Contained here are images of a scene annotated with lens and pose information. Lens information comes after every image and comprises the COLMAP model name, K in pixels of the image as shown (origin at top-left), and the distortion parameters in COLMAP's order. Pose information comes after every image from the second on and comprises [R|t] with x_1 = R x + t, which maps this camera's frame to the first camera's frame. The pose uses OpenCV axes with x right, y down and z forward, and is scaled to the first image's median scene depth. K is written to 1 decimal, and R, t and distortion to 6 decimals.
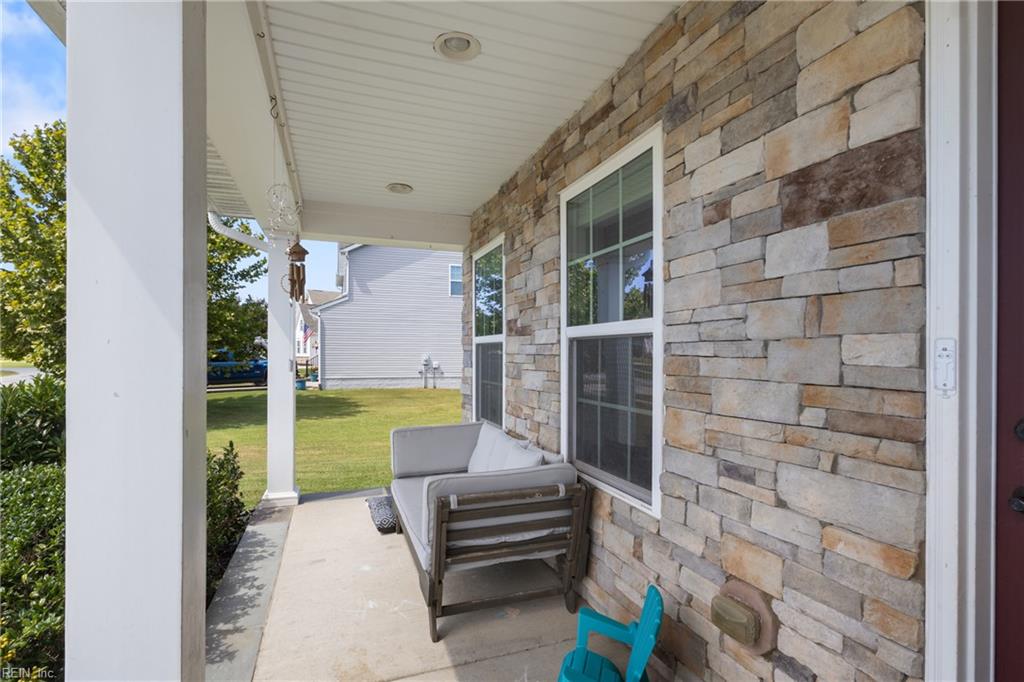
lens RADIAL K [[486.2, 0, 510.7], [0, 486.2, 351.0], [0, 0, 1]] dist [-0.000741, 0.000354]
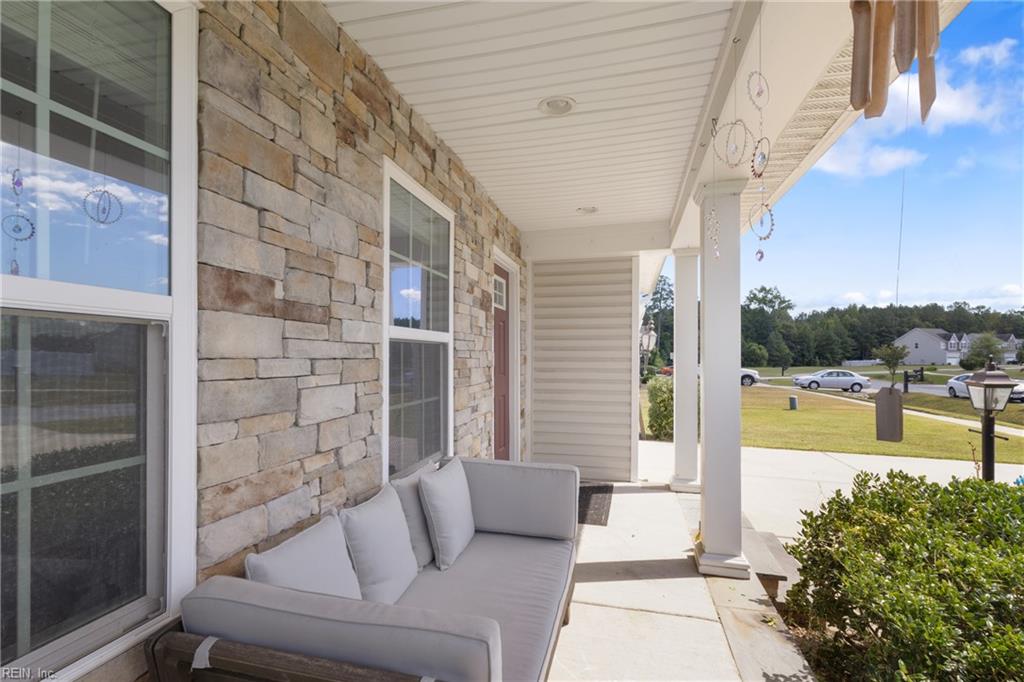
lens RADIAL K [[486.2, 0, 510.7], [0, 486.2, 351.0], [0, 0, 1]] dist [-0.000741, 0.000354]
pose [[-0.827536, 0.001358, 0.561411, -0.563001], [-0.002568, 0.999977, -0.006204, -0.001800], [-0.561406, -0.006576, -0.827514, 1.669753]]
